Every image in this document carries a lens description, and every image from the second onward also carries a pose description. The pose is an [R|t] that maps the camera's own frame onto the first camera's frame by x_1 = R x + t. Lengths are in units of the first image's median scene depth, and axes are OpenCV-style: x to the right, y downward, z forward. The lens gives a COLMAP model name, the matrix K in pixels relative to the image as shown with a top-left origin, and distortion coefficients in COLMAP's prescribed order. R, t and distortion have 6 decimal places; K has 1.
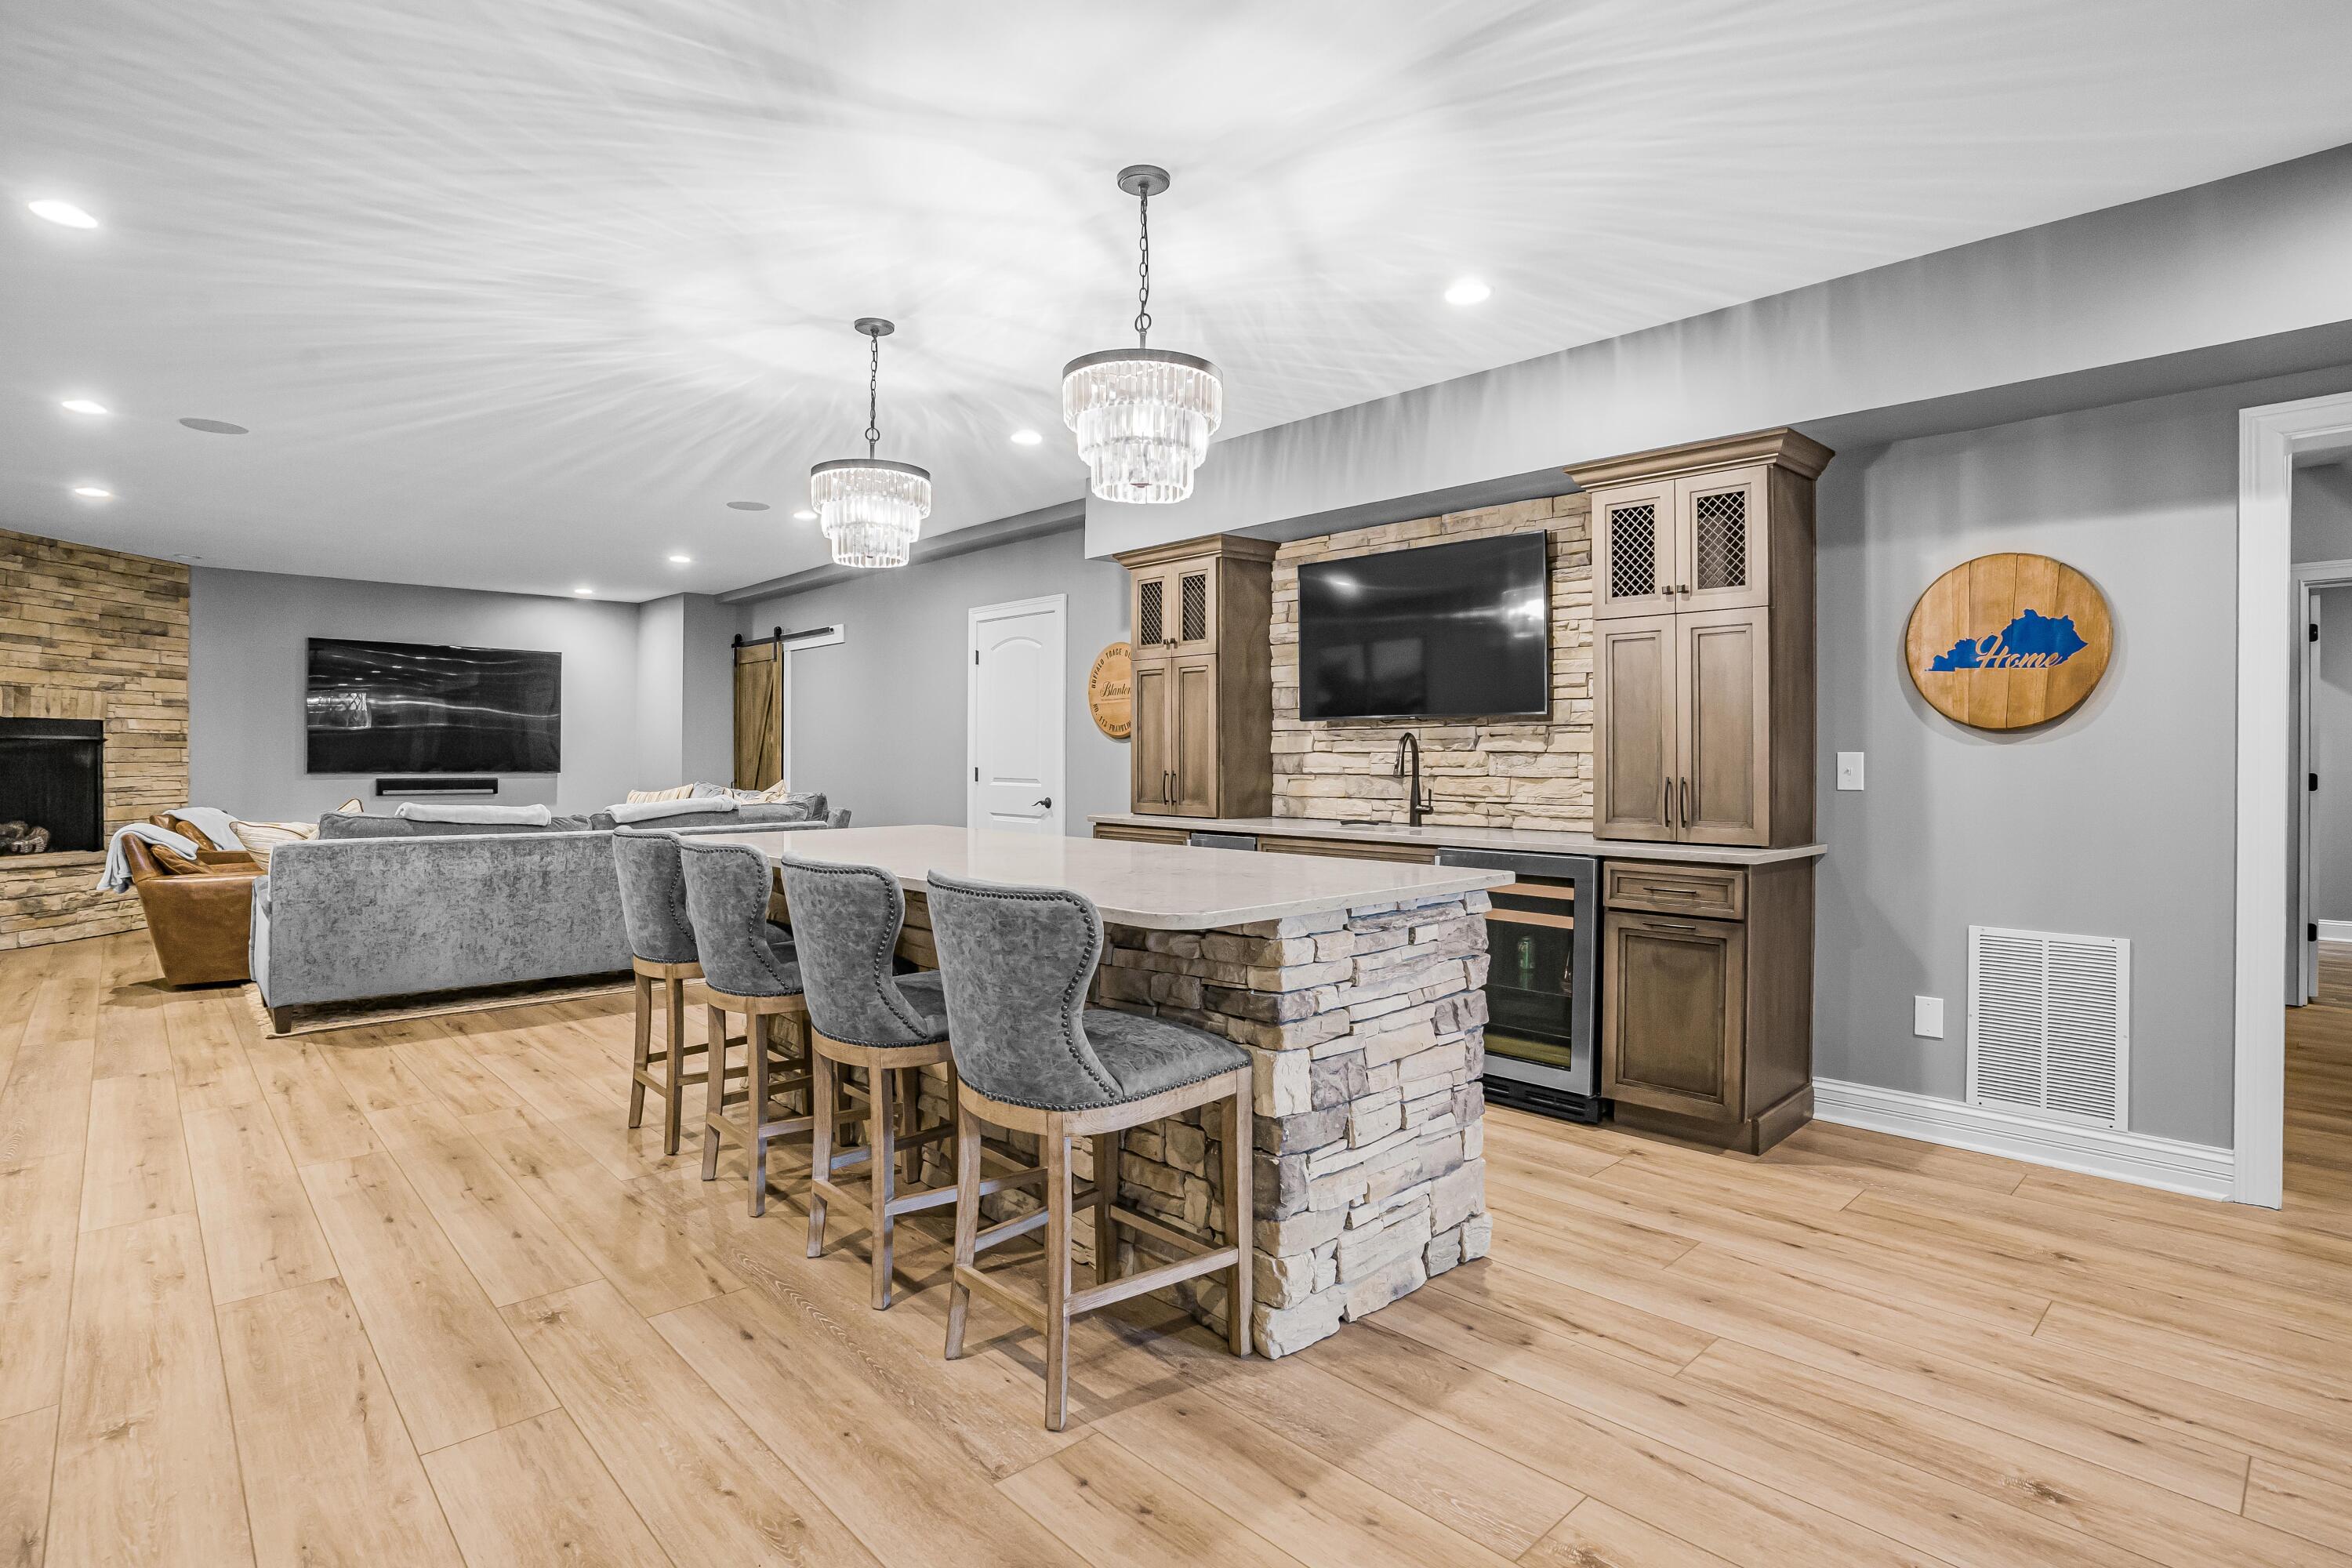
lens RADIAL K [[1148.1, 0, 1175.5], [0, 1148.1, 751.7], [0, 0, 1]] dist [-0.008983, 0.001962]
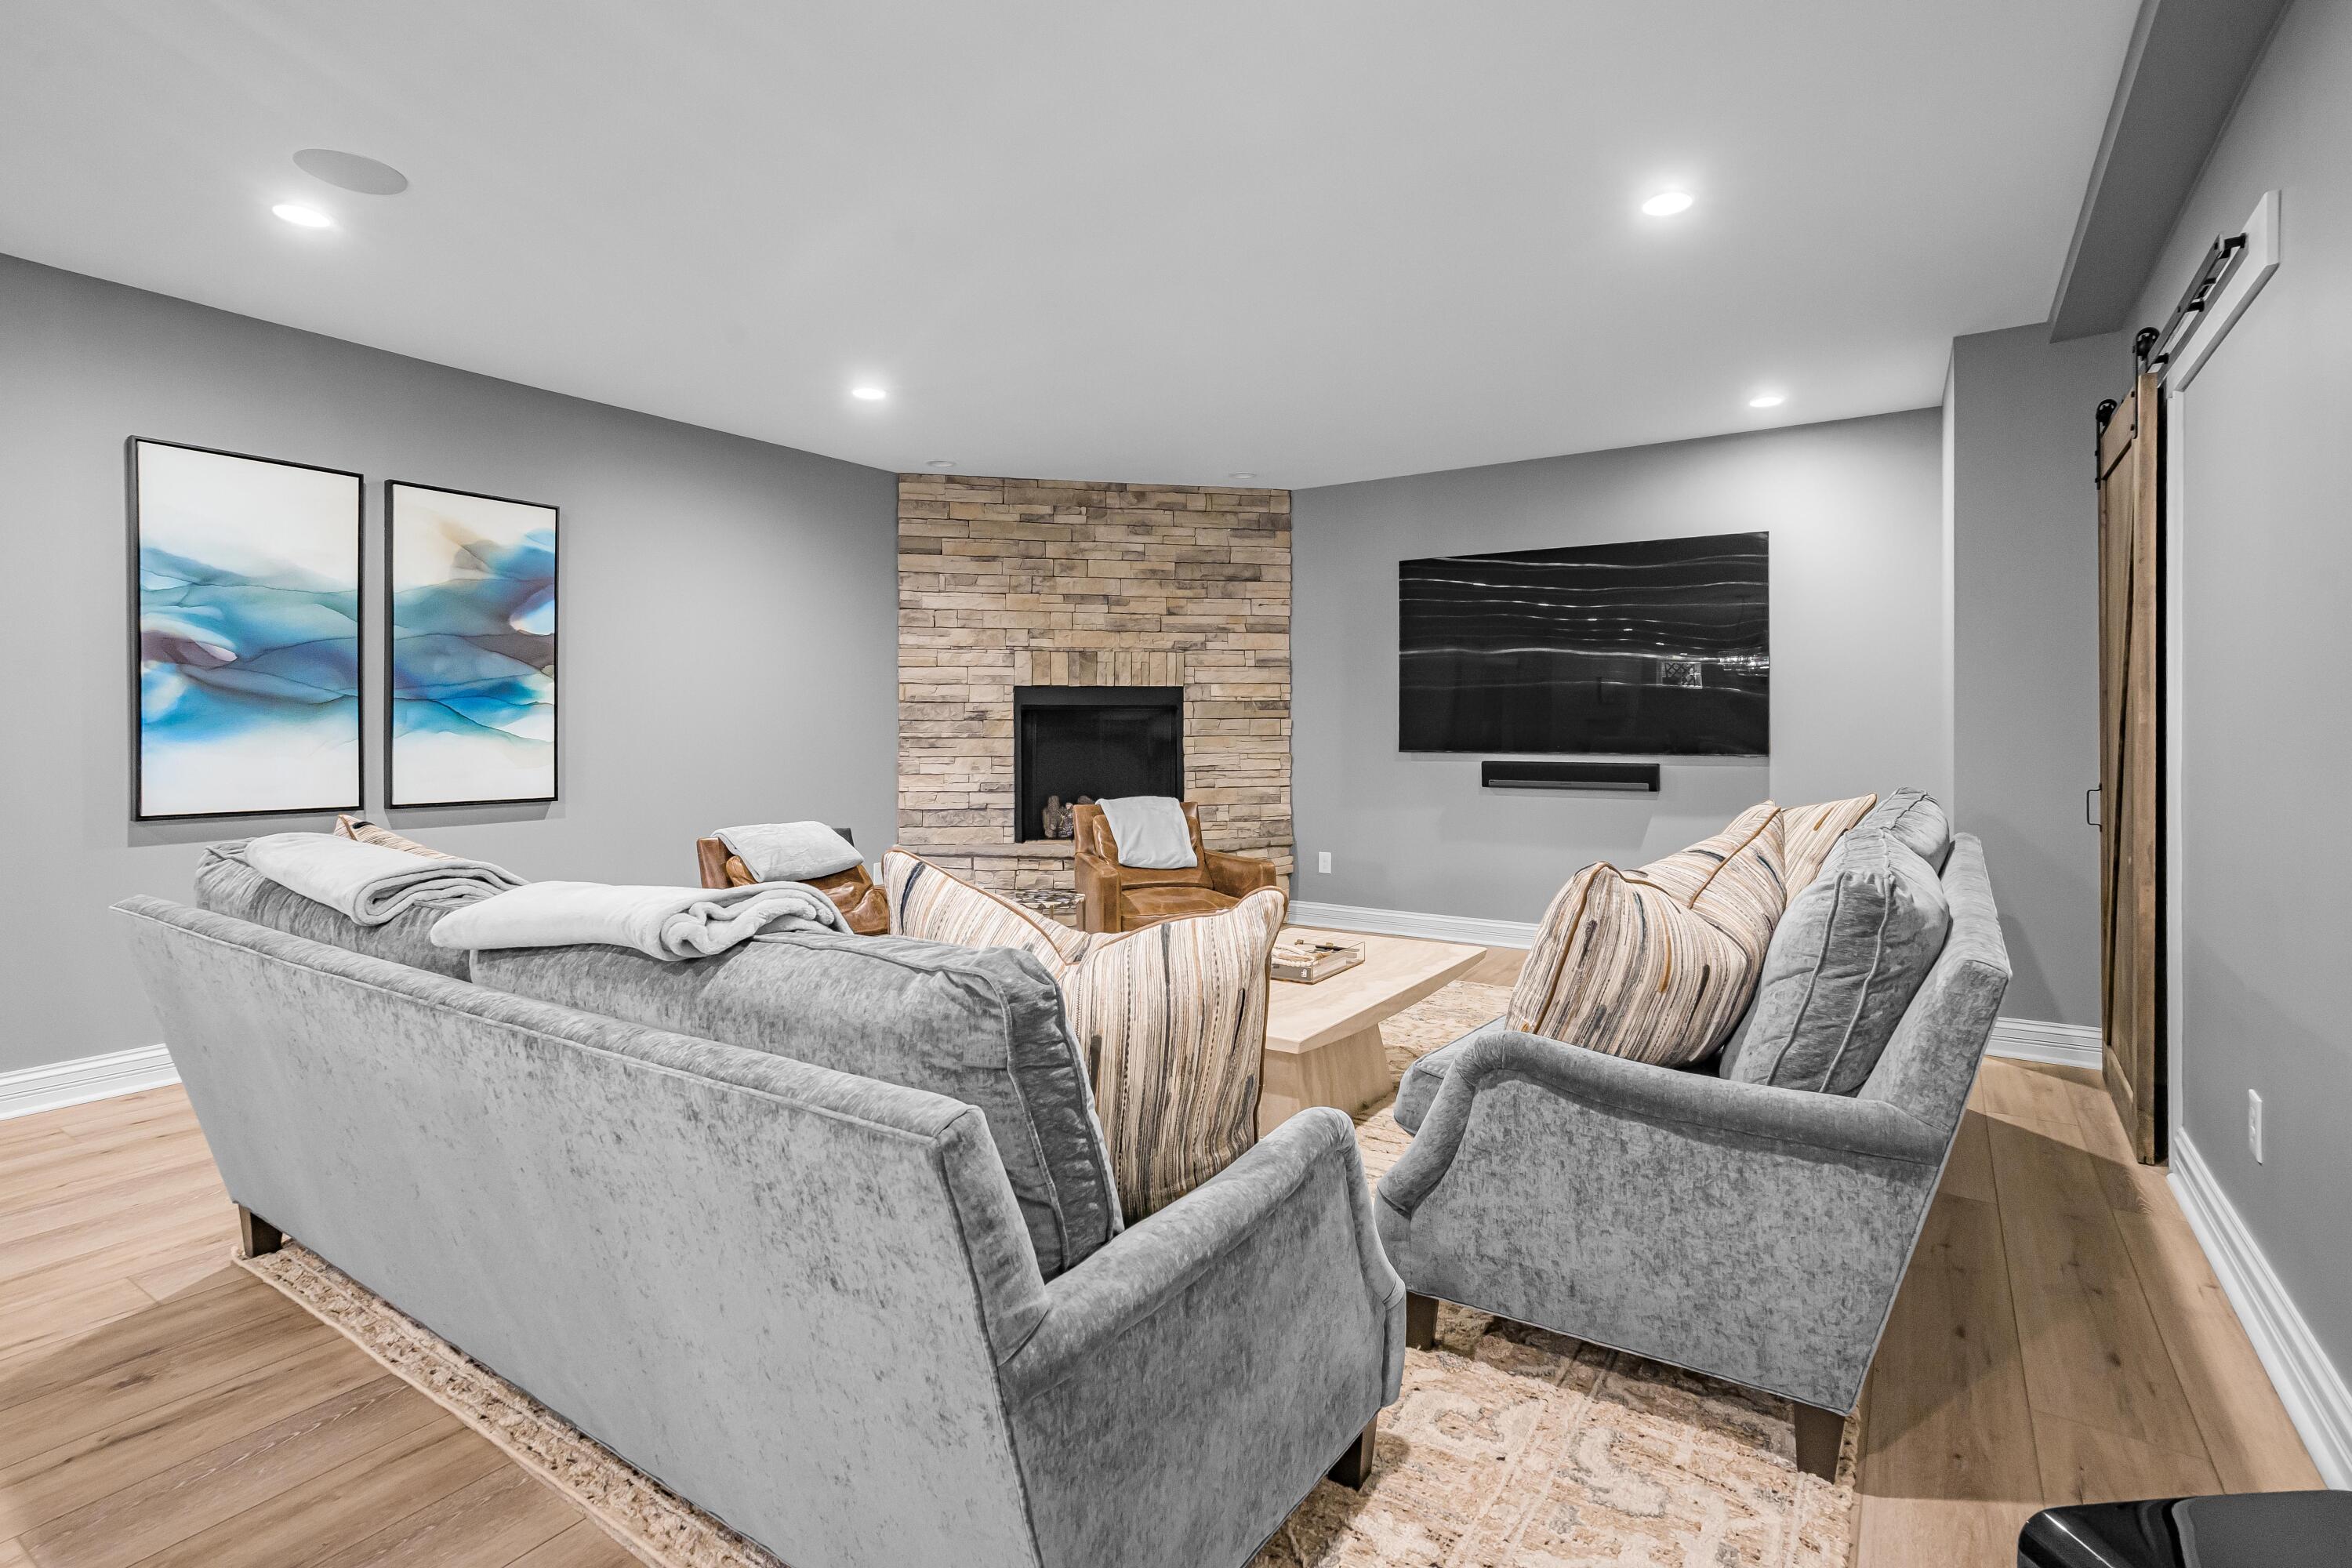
lens RADIAL K [[1148.1, 0, 1239.1], [0, 1148.1, 710.9], [0, 0, 1]] dist [-0.008983, 0.001962]
pose [[0.215658, -0.018837, -0.976287, -0.094451], [0.007993, 0.999814, -0.017525, 0.005827], [0.976436, -0.004024, 0.215769, 0.842681]]
